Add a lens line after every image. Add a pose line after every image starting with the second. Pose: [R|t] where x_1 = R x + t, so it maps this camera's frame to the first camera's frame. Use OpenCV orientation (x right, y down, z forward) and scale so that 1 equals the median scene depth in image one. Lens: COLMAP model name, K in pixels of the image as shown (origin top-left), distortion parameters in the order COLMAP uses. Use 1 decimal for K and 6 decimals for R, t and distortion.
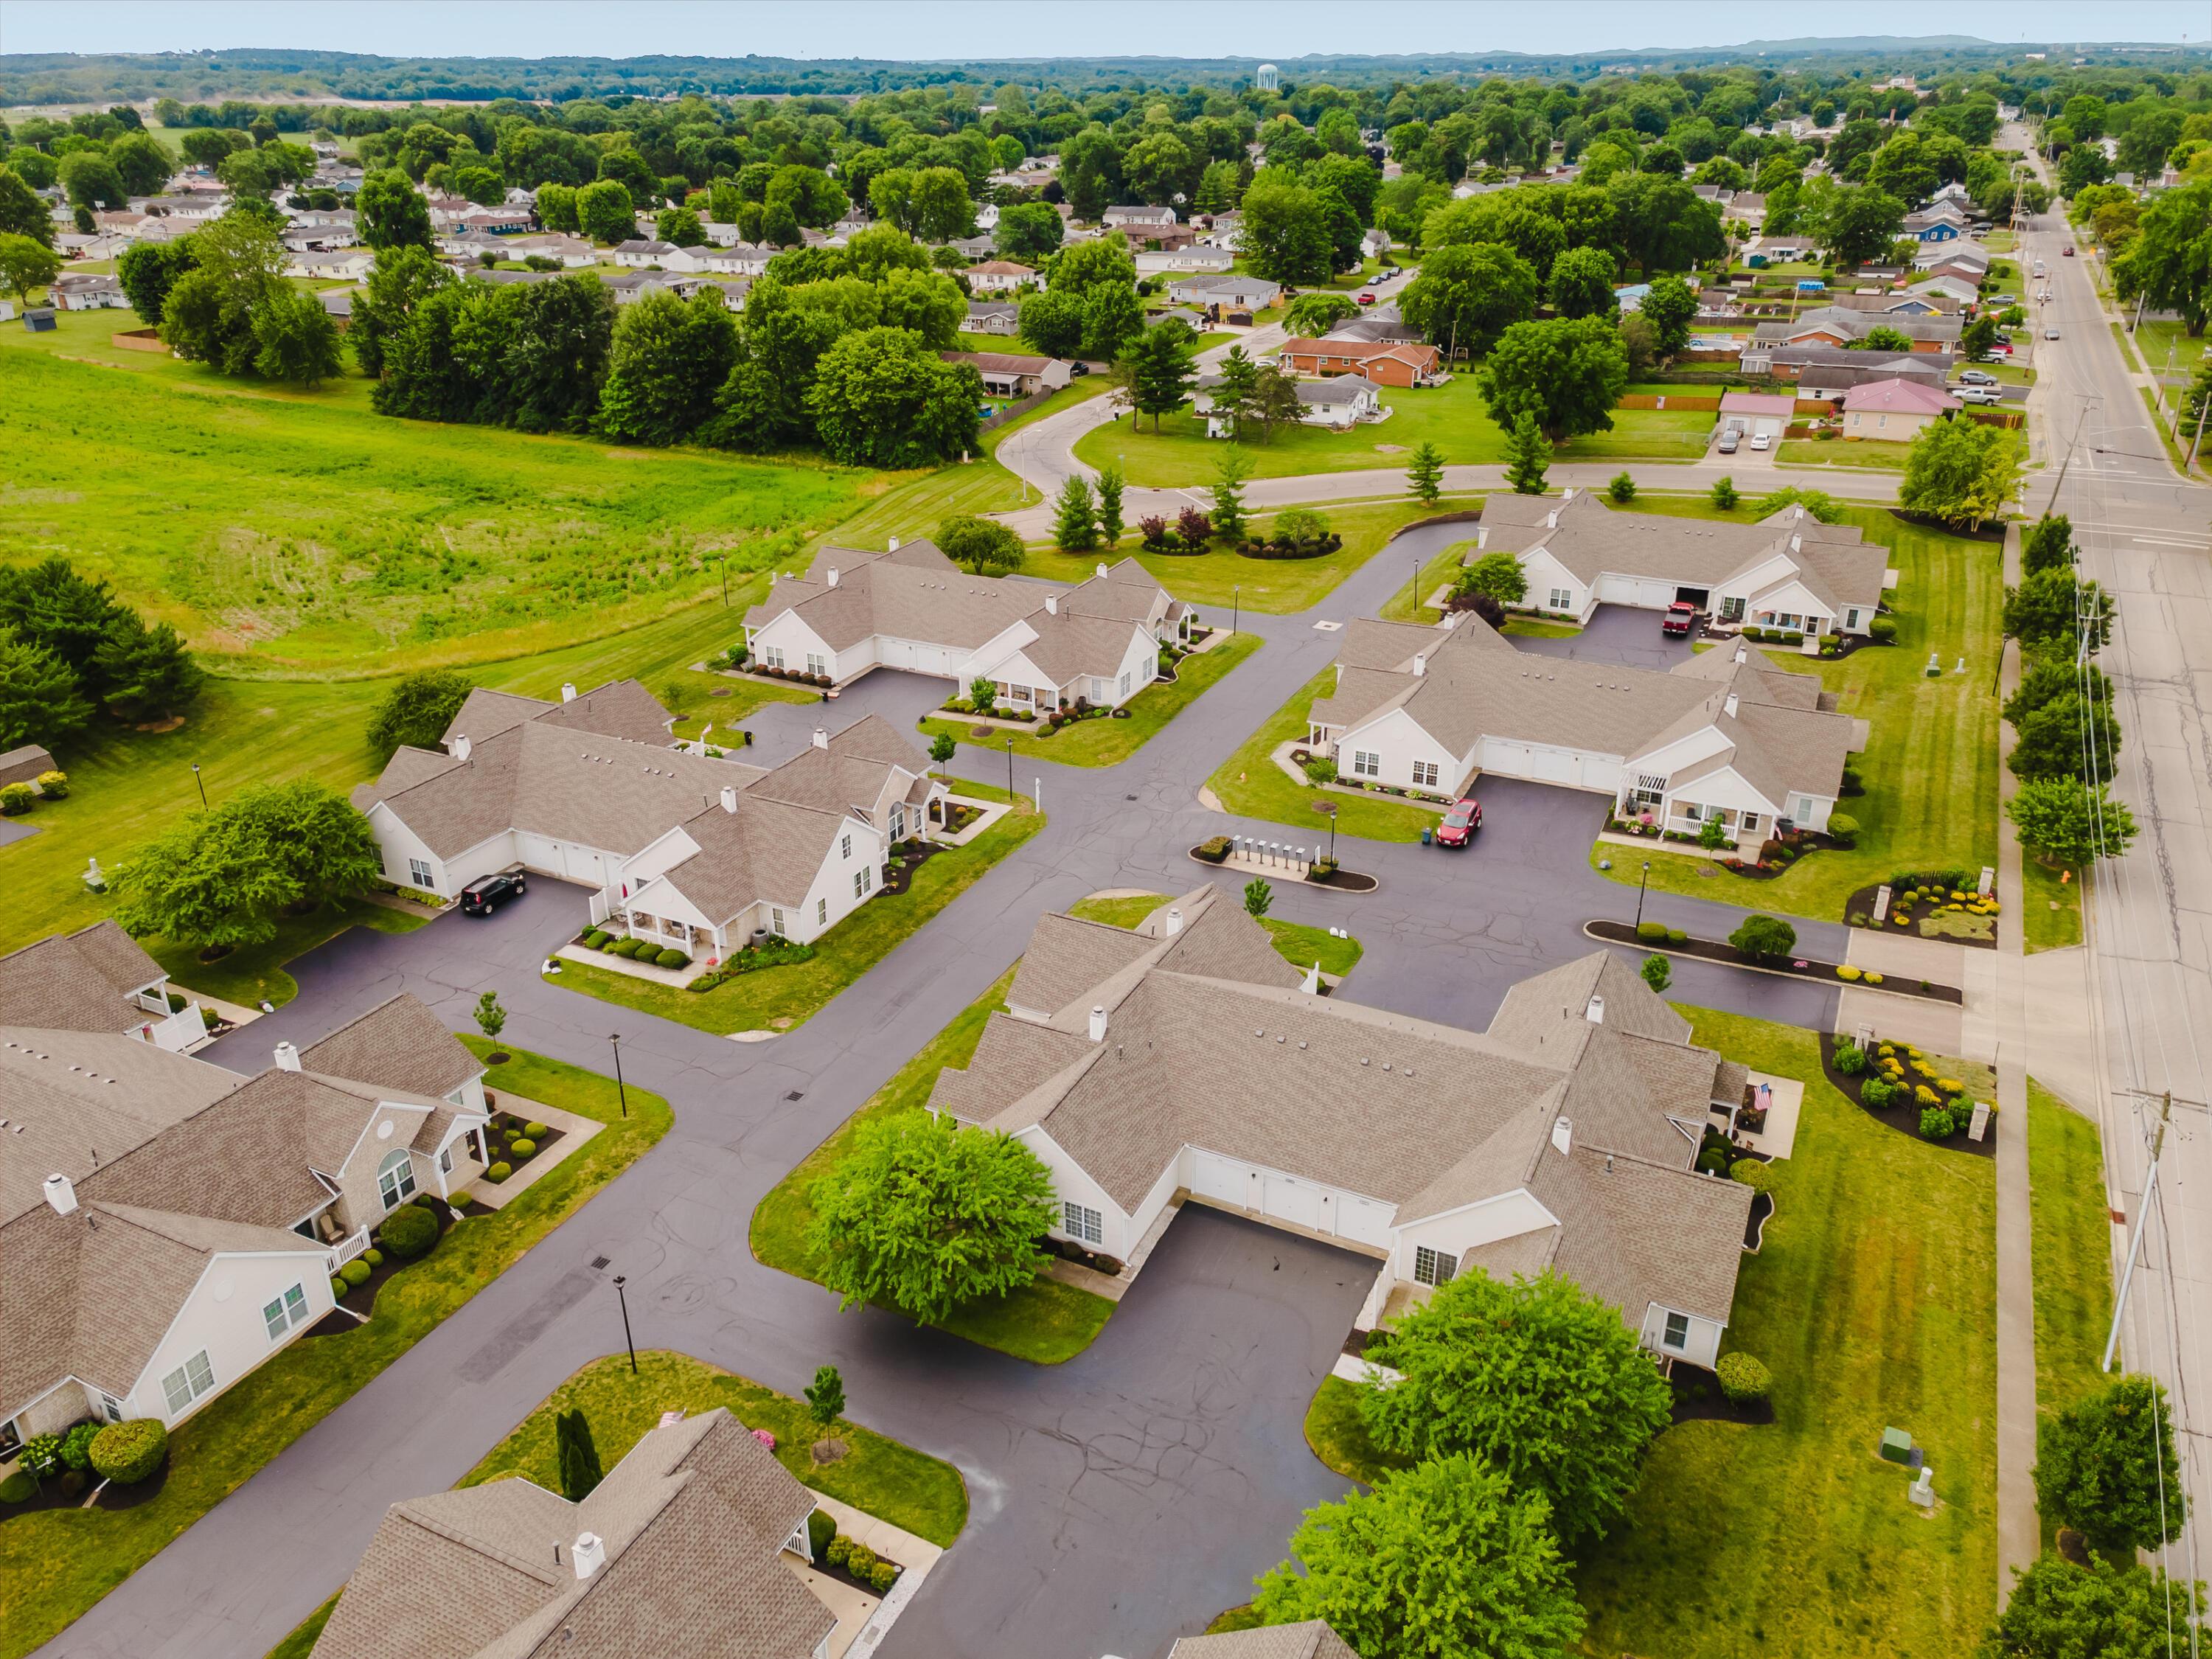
lens RADIAL K [[1591.2, 0, 1106.0], [0, 1591.2, 829.5], [0, 0, 1]] dist [0.050275, 0.004771]
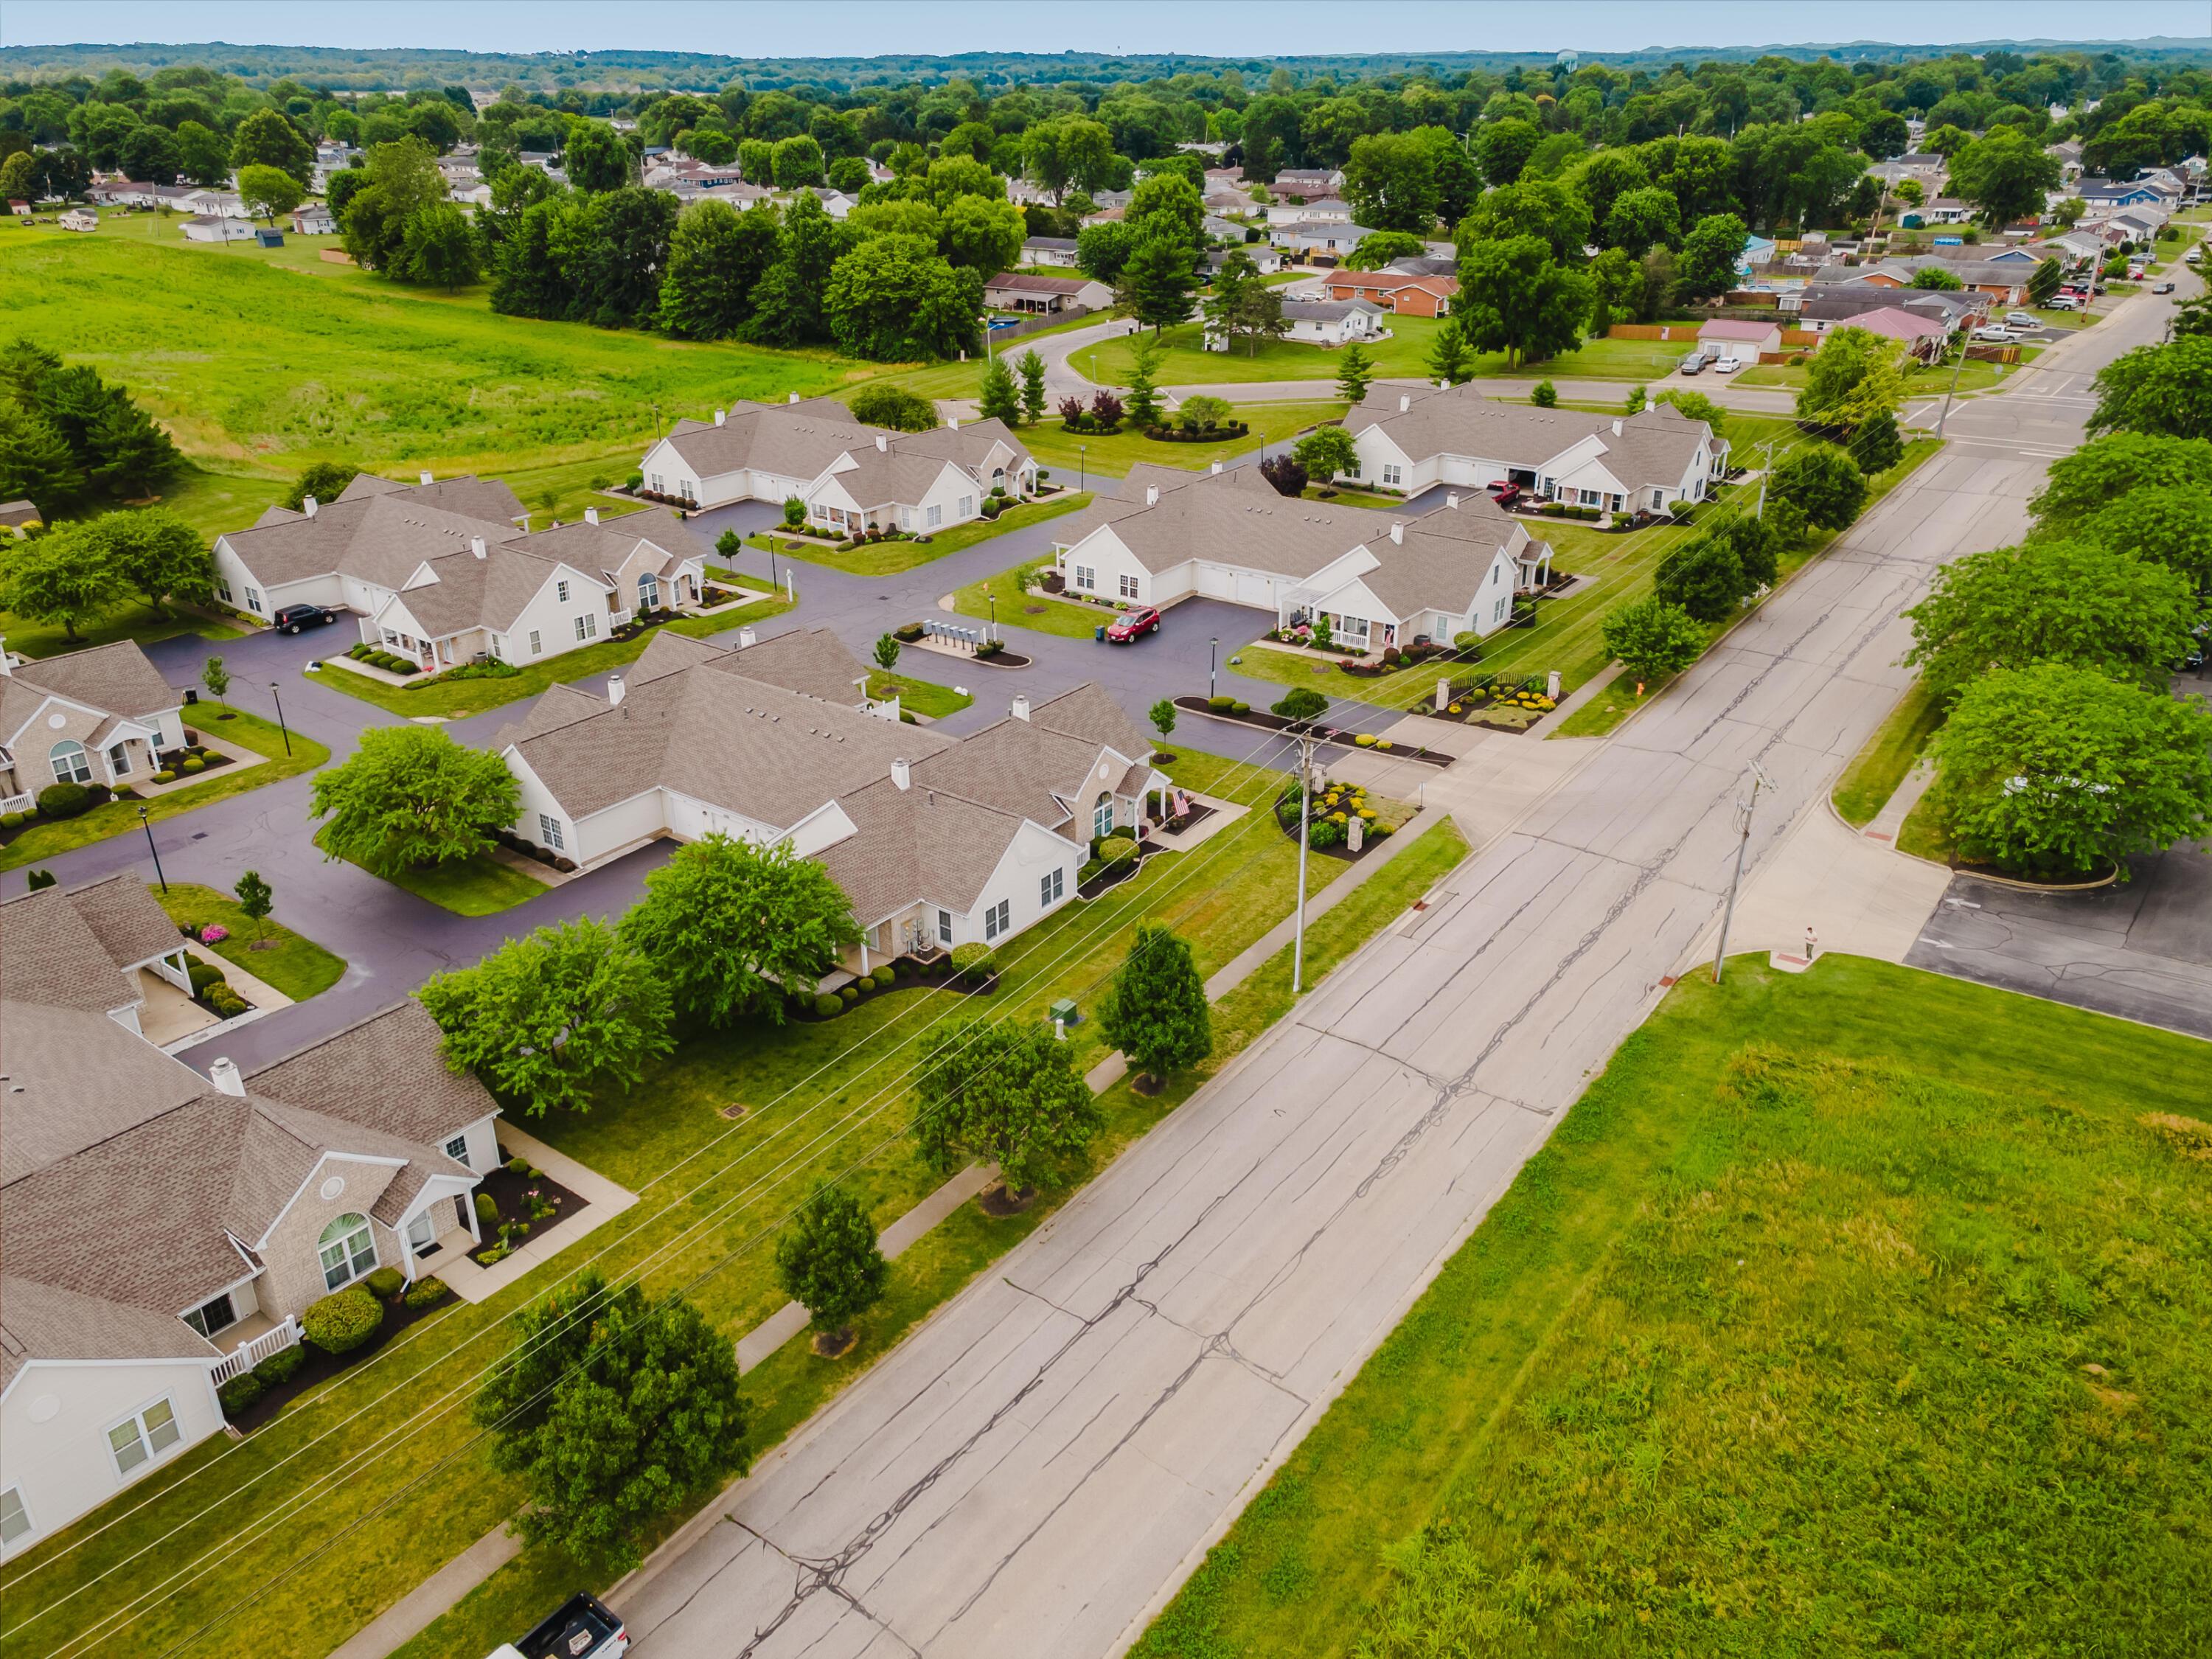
lens RADIAL K [[1591.2, 0, 1106.0], [0, 1591.2, 829.5], [0, 0, 1]] dist [0.050275, 0.004771]
pose [[0.983819, 0.079573, -0.160525, 0.289734], [-0.079296, 0.996818, 0.008141, 0.096657], [0.160662, 0.004720, 0.986998, -0.070022]]
